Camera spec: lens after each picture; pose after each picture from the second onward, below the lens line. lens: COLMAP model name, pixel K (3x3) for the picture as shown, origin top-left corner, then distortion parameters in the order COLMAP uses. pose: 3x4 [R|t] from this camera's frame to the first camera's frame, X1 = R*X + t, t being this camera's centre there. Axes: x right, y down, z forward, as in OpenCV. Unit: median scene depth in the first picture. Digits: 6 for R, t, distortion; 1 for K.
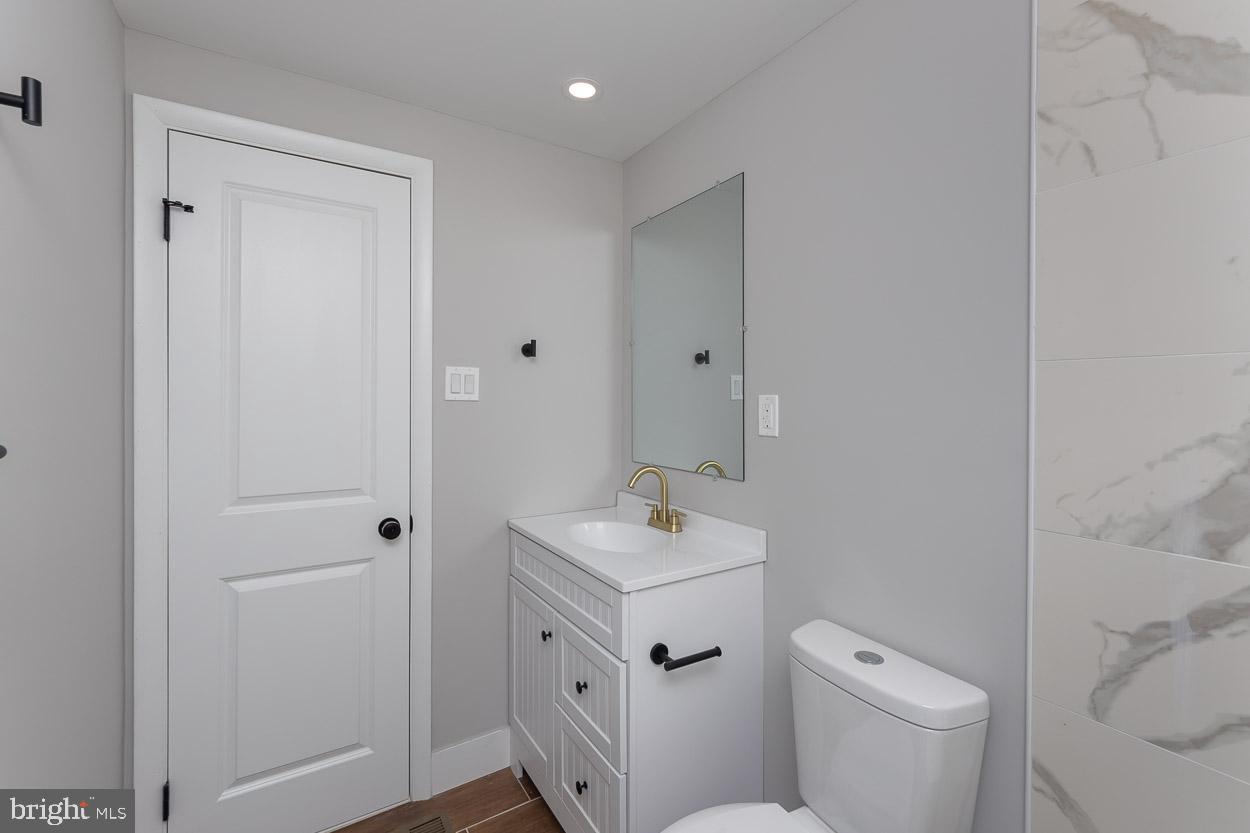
lens RADIAL K [[548.5, 0, 619.2], [0, 548.5, 402.8], [0, 0, 1]] dist [0.001313, 0.000629]
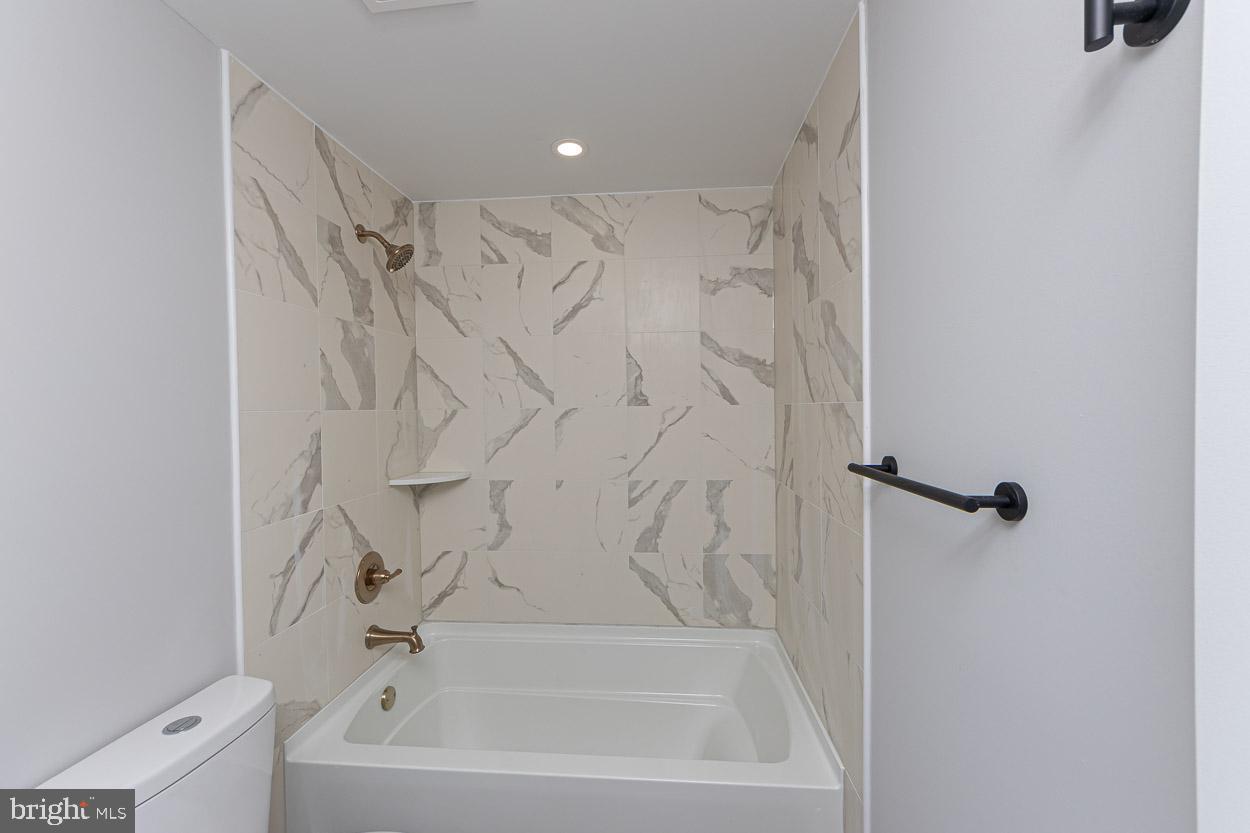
lens RADIAL K [[478.2, 0, 625.6], [0, 478.2, 413.1], [0, 0, 1]] dist [0.001530, 0.000190]
pose [[-0.798635, -0.006594, 0.601779, -0.833232], [0.011984, 0.999567, 0.026857, -0.104240], [-0.601696, 0.028661, -0.798211, 1.552470]]
